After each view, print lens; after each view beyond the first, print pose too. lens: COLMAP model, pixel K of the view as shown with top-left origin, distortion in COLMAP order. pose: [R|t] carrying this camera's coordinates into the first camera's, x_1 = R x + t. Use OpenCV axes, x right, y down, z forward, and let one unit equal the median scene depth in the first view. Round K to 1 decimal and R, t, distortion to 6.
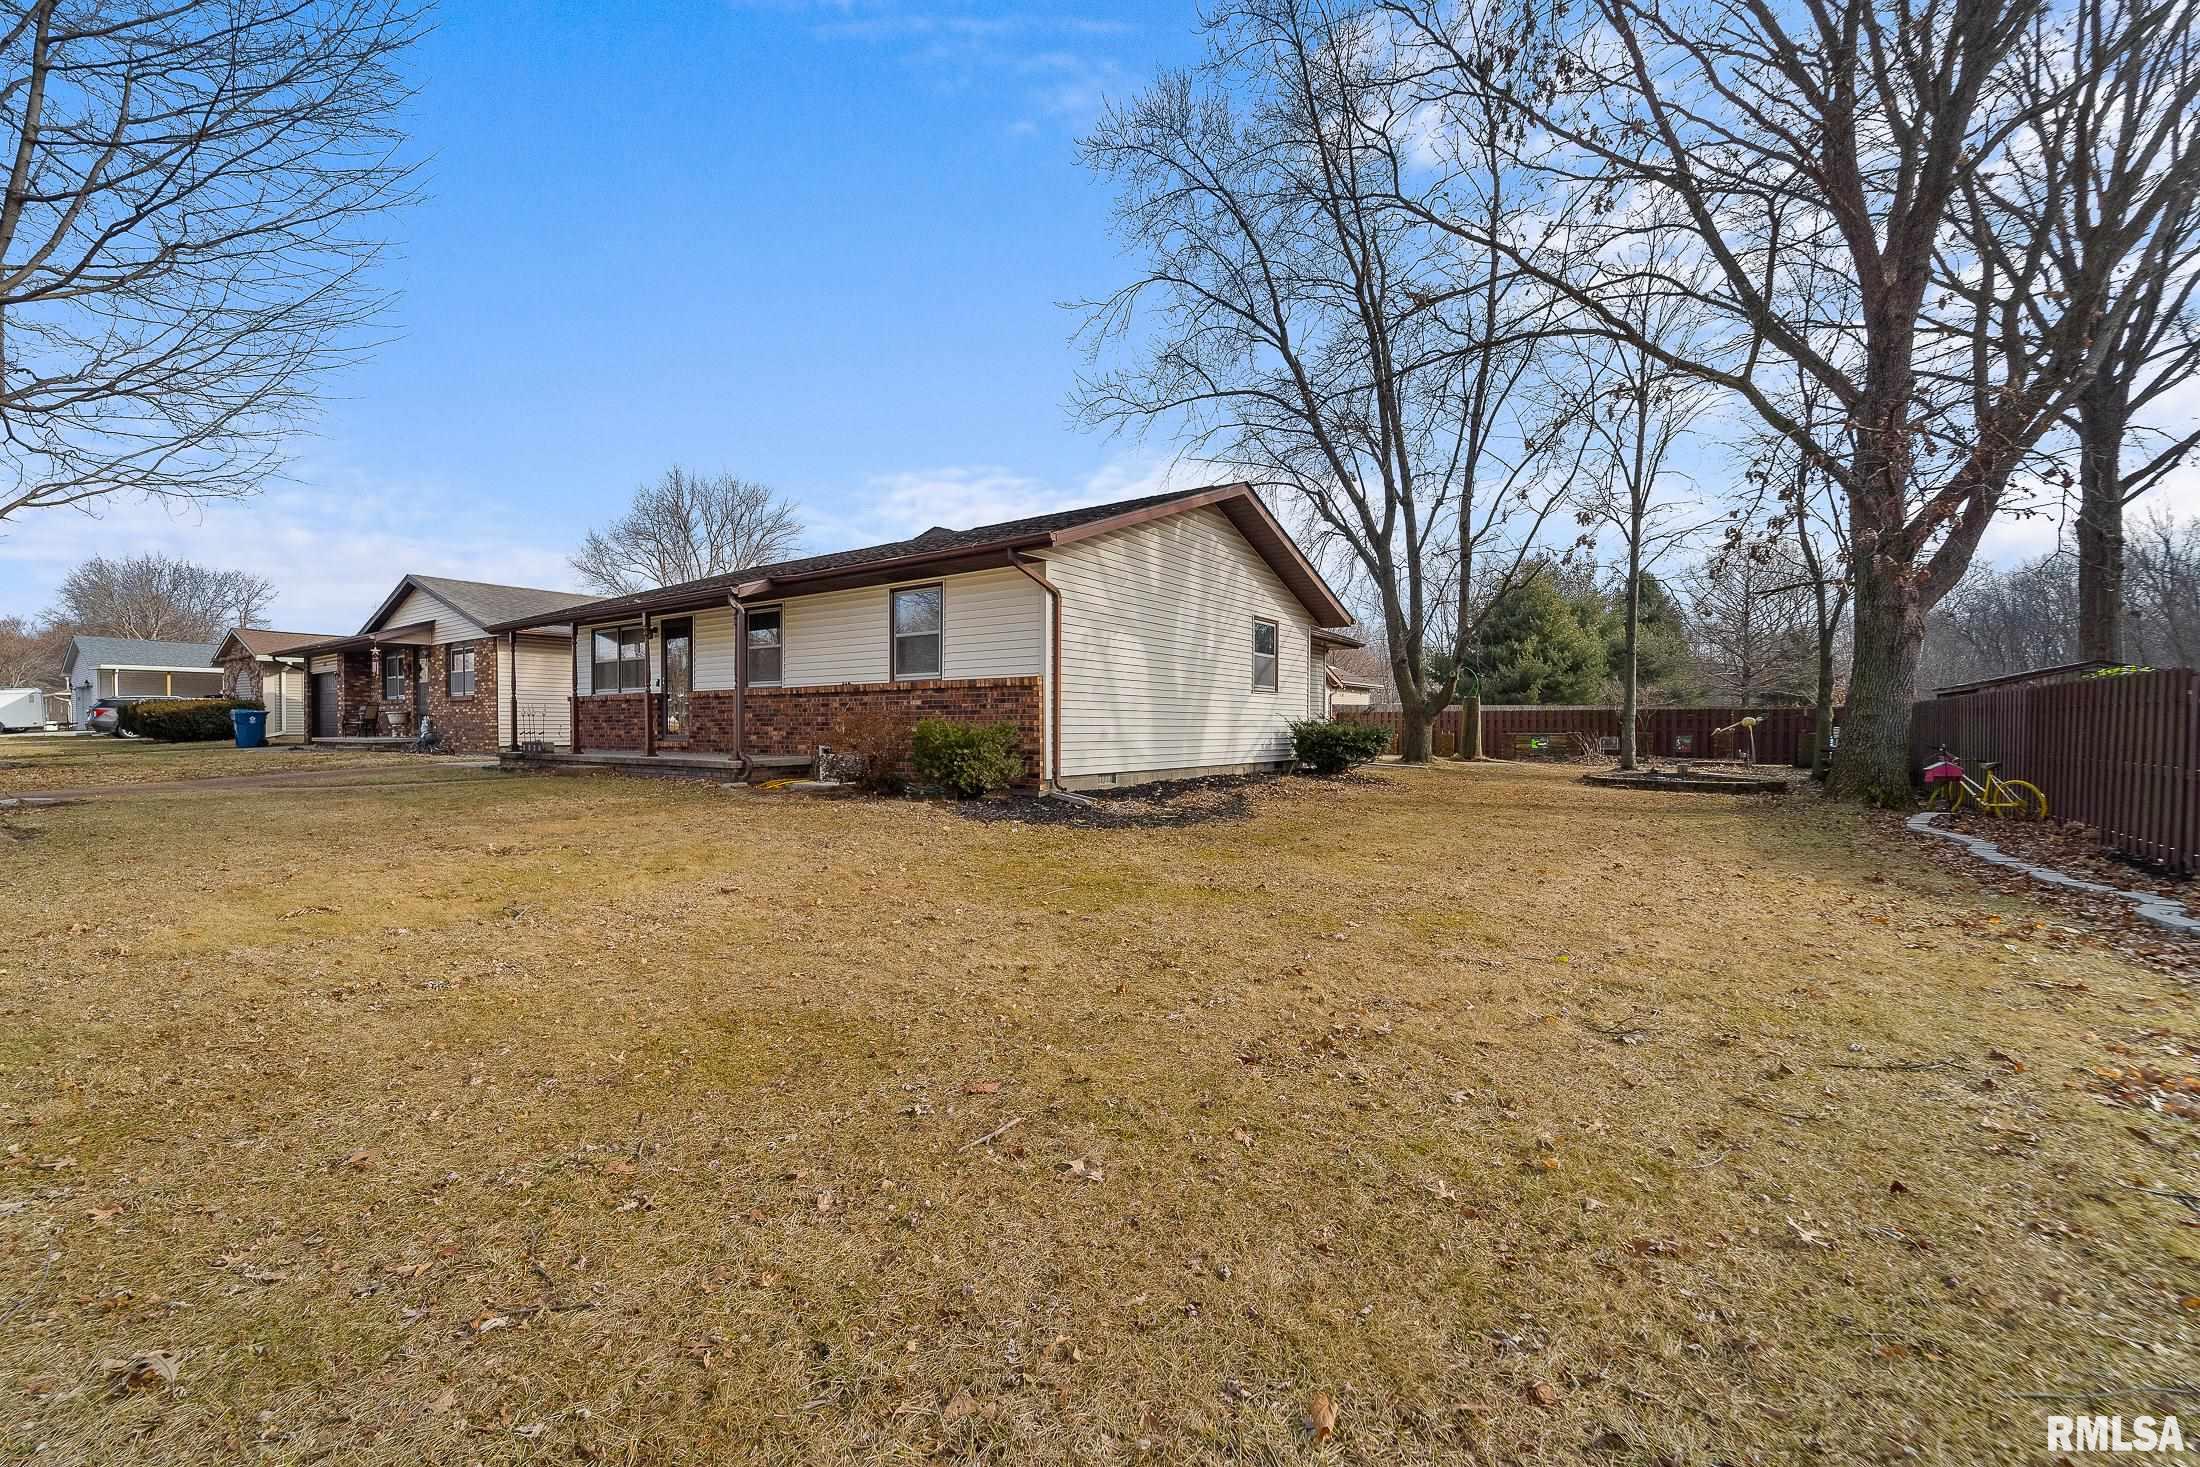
lens RADIAL K [[903.7, 0, 1086.2], [0, 903.7, 748.1], [0, 0, 1]] dist [0.000095, -0.000369]
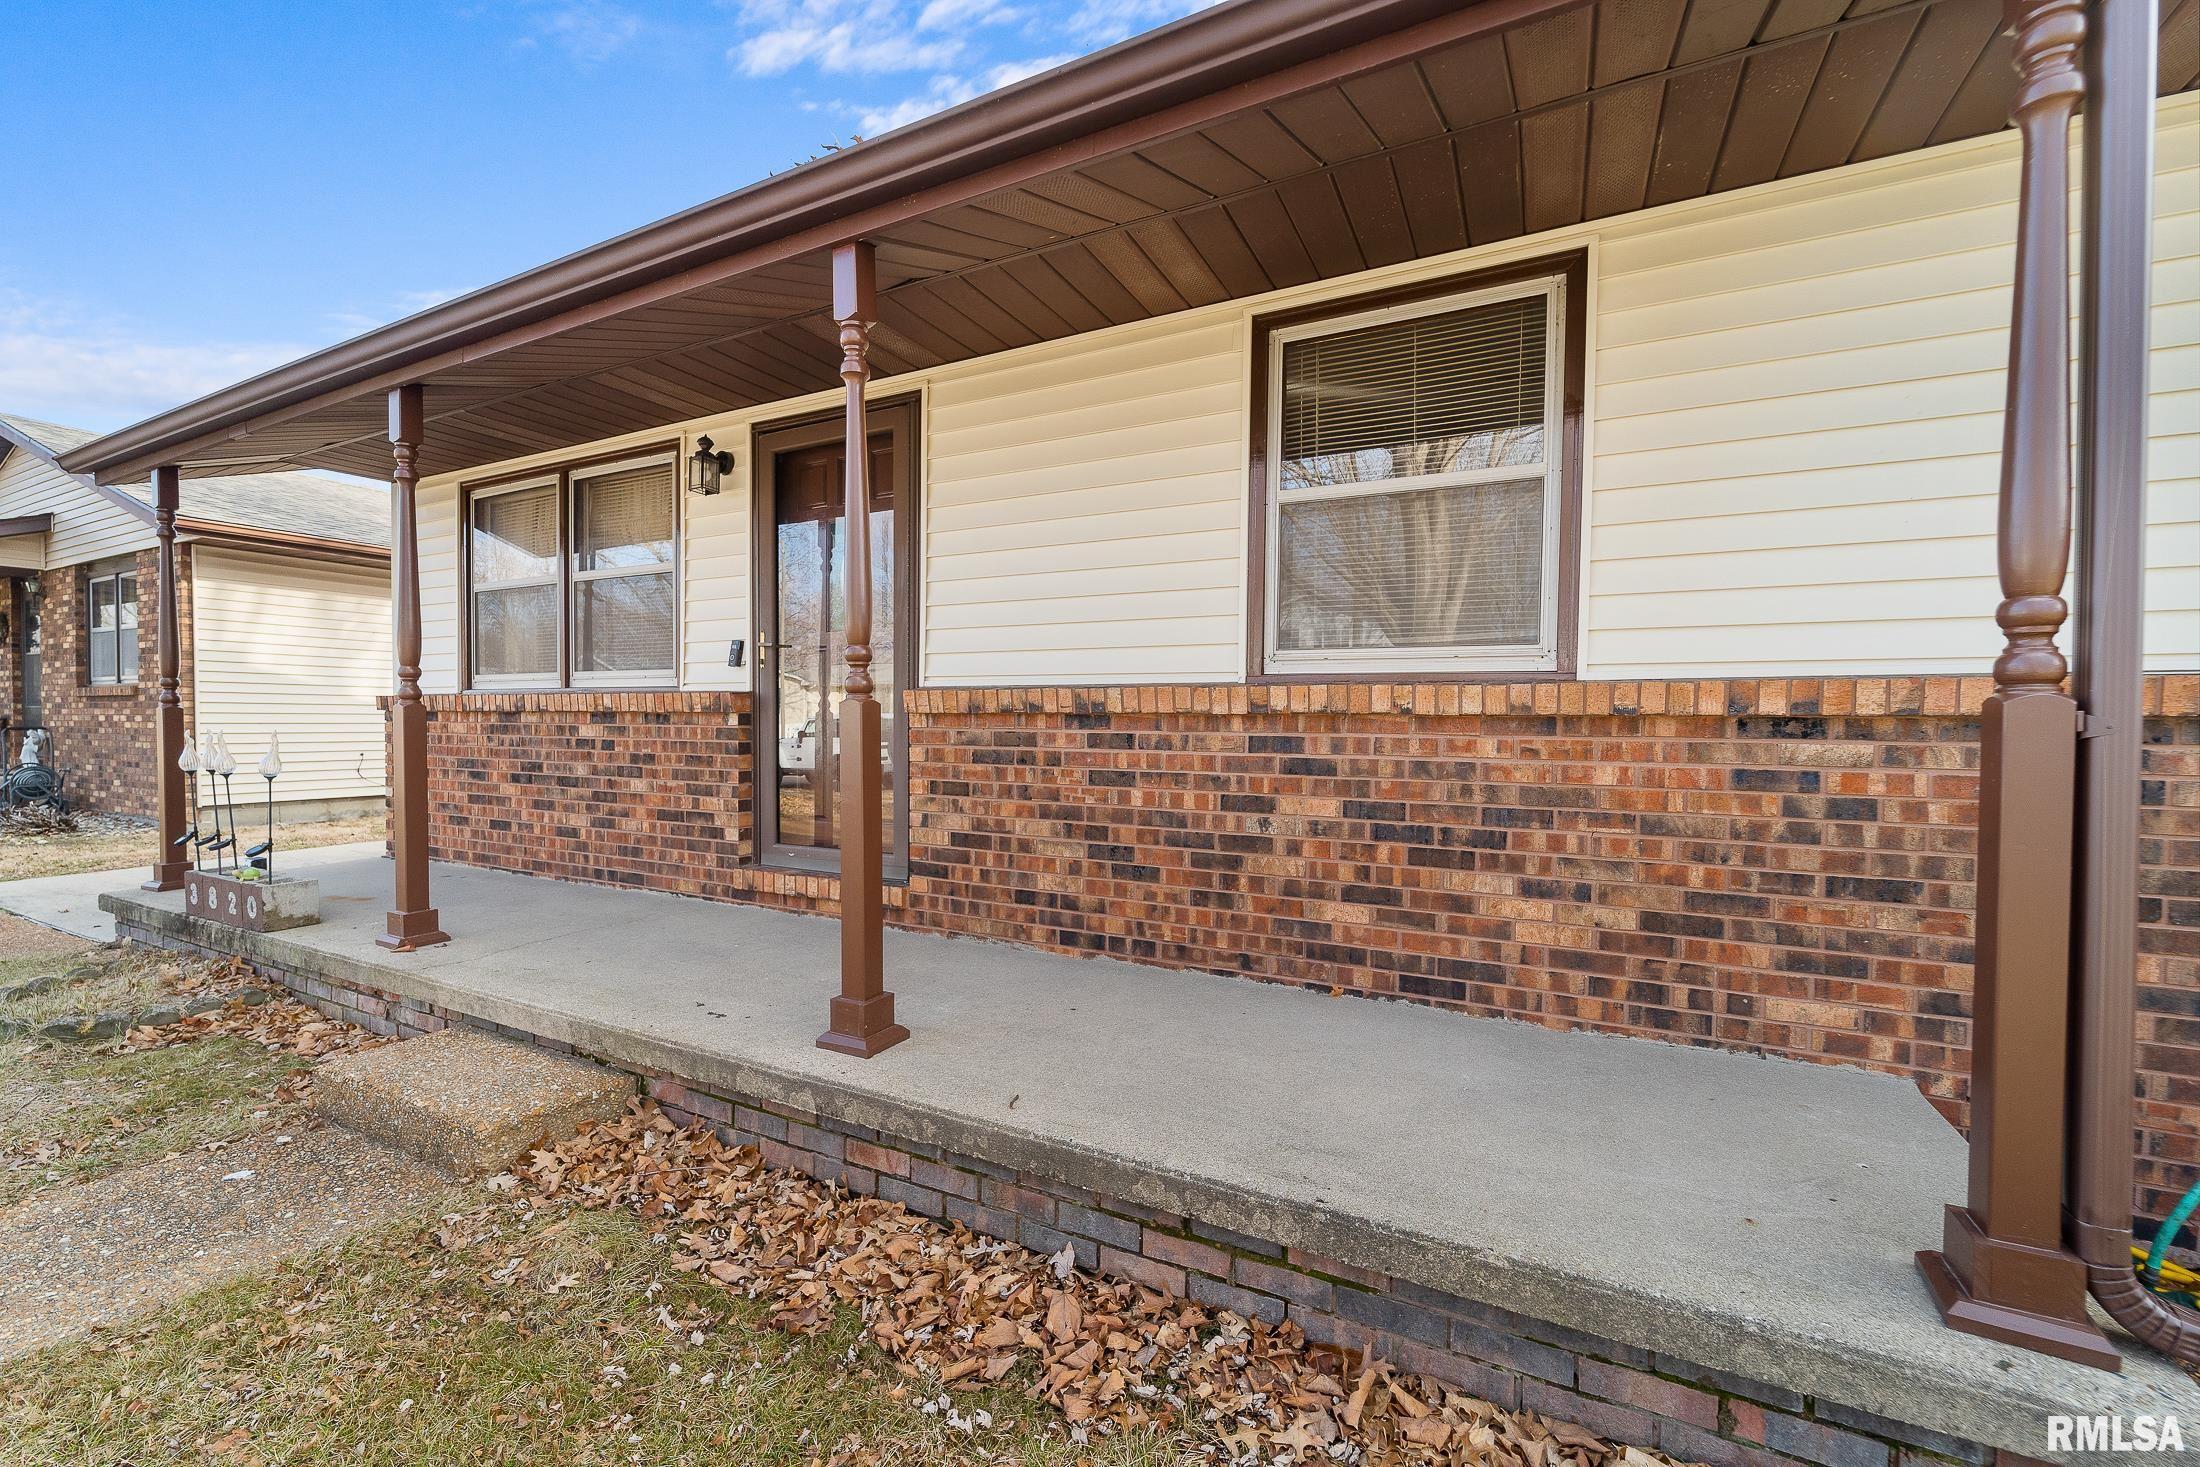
lens RADIAL K [[890.4, 0, 1089.2], [0, 890.4, 748.7], [0, 0, 1]] dist [0.000178, -0.000489]
pose [[0.988997, 0.003014, 0.147905, -0.281662], [-0.004294, 0.999956, 0.008334, -0.031768], [-0.147873, -0.008878, 0.988966, 0.493309]]
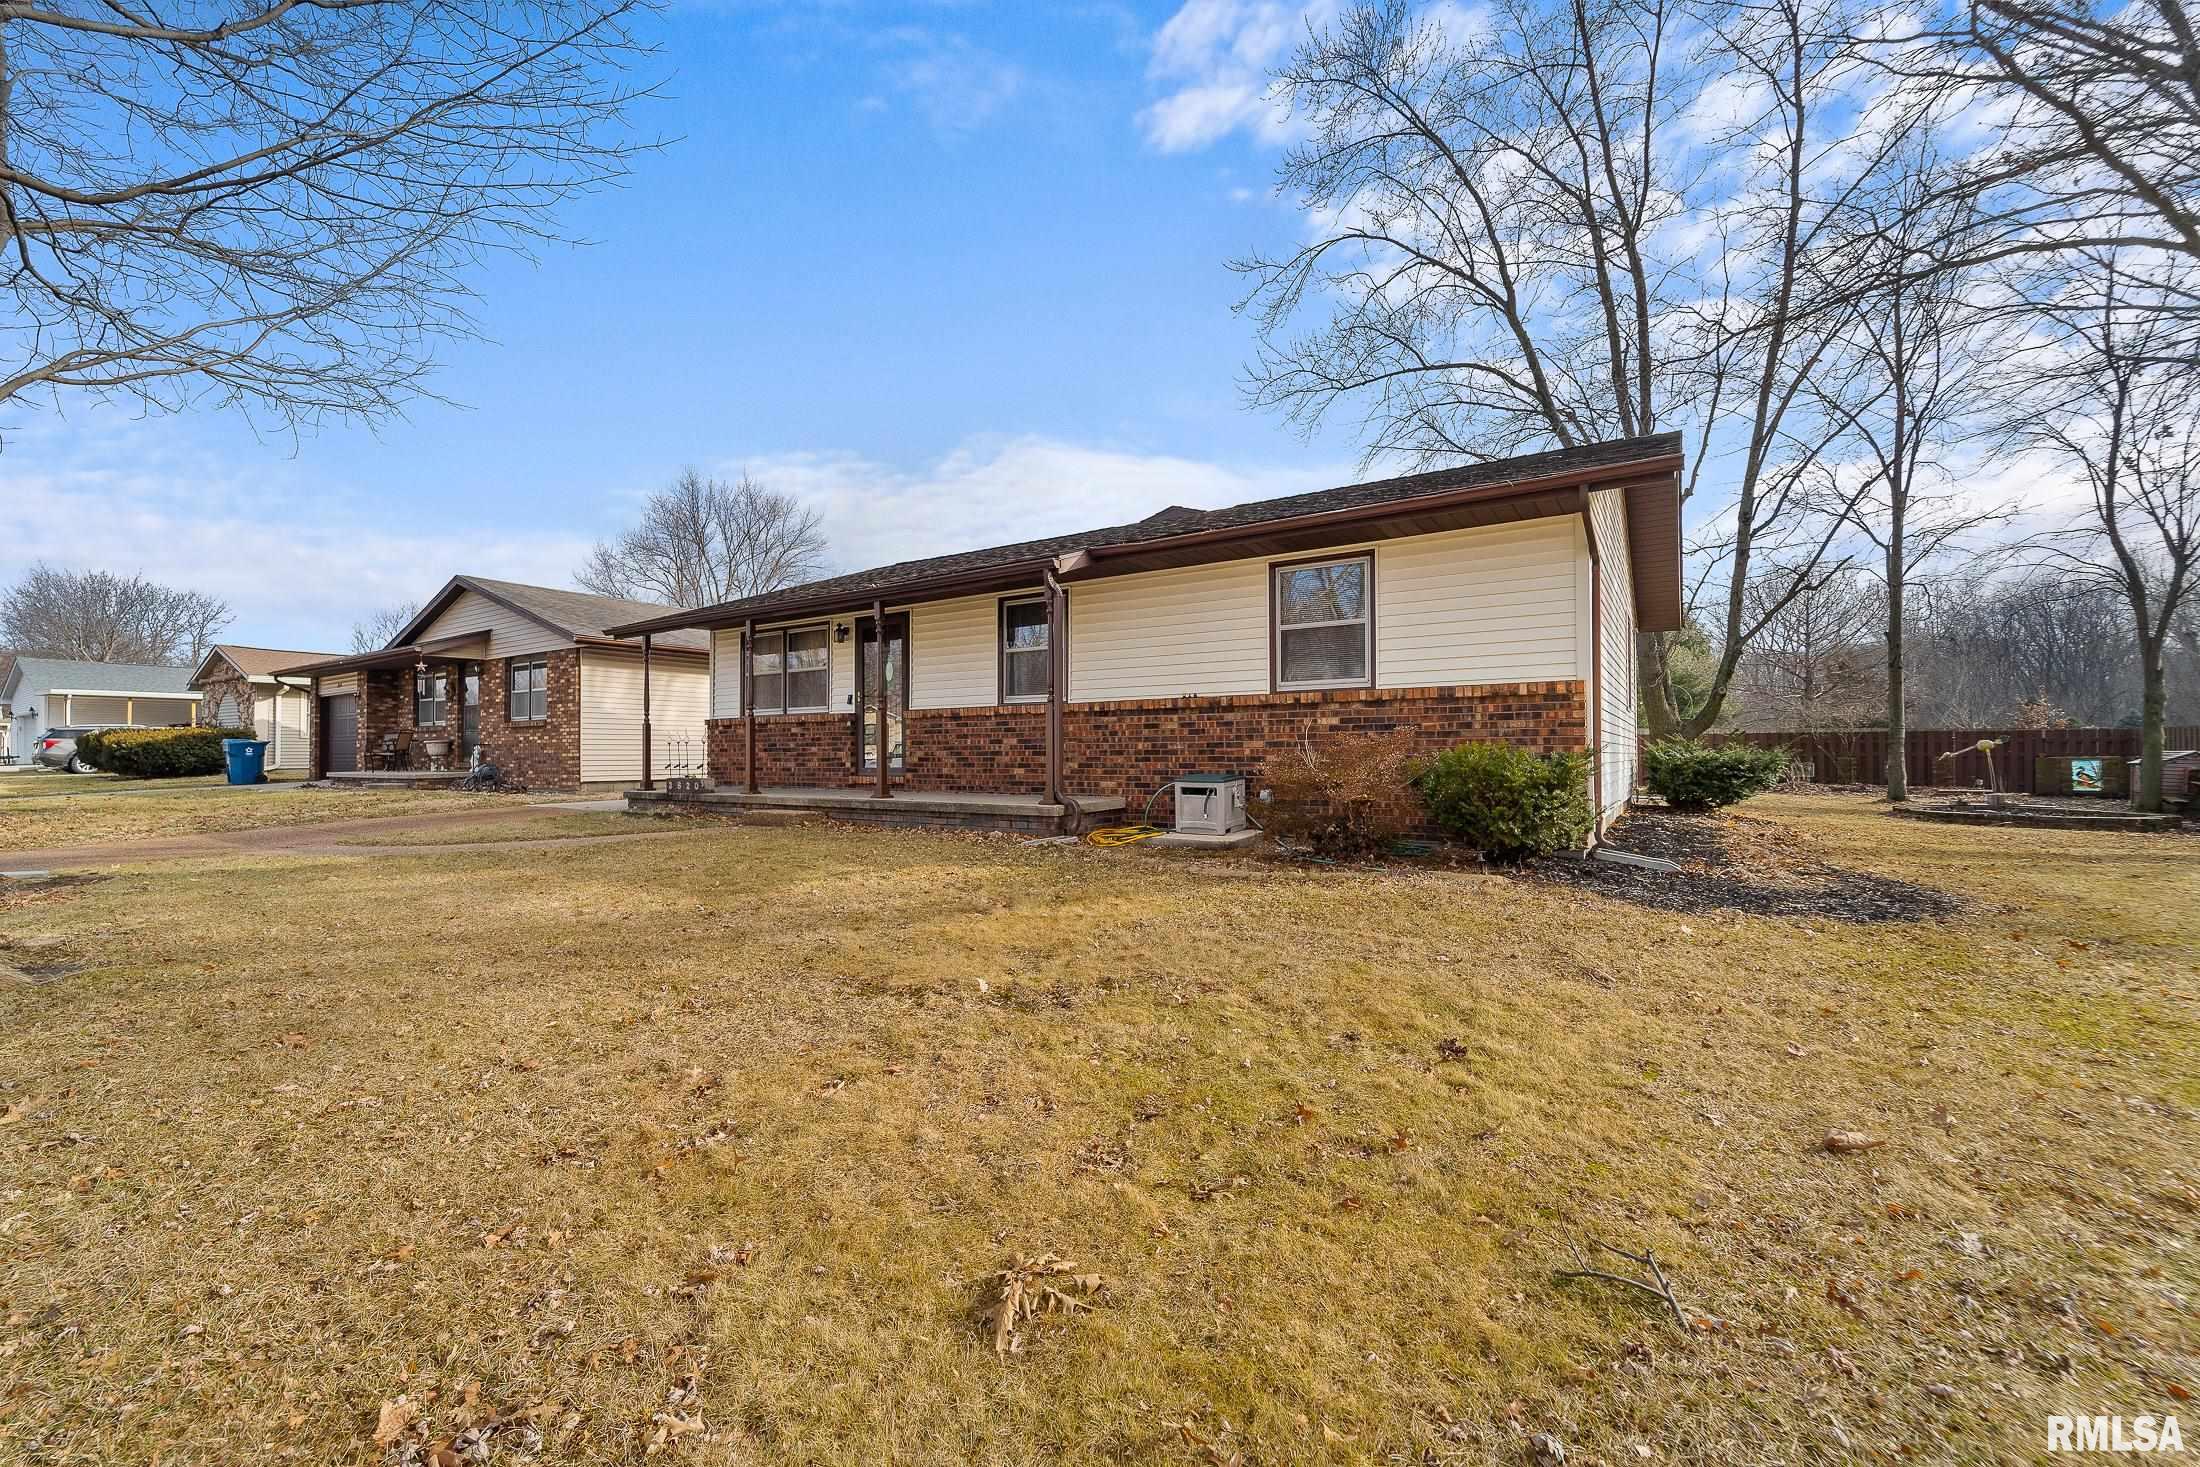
lens RADIAL K [[903.7, 0, 1086.2], [0, 903.7, 748.1], [0, 0, 1]] dist [0.000095, -0.000369]
pose [[0.999313, -0.005080, 0.036714, -0.209078], [0.006200, 0.999517, -0.030468, -0.004733], [-0.036542, 0.030674, 0.998861, 0.158864]]
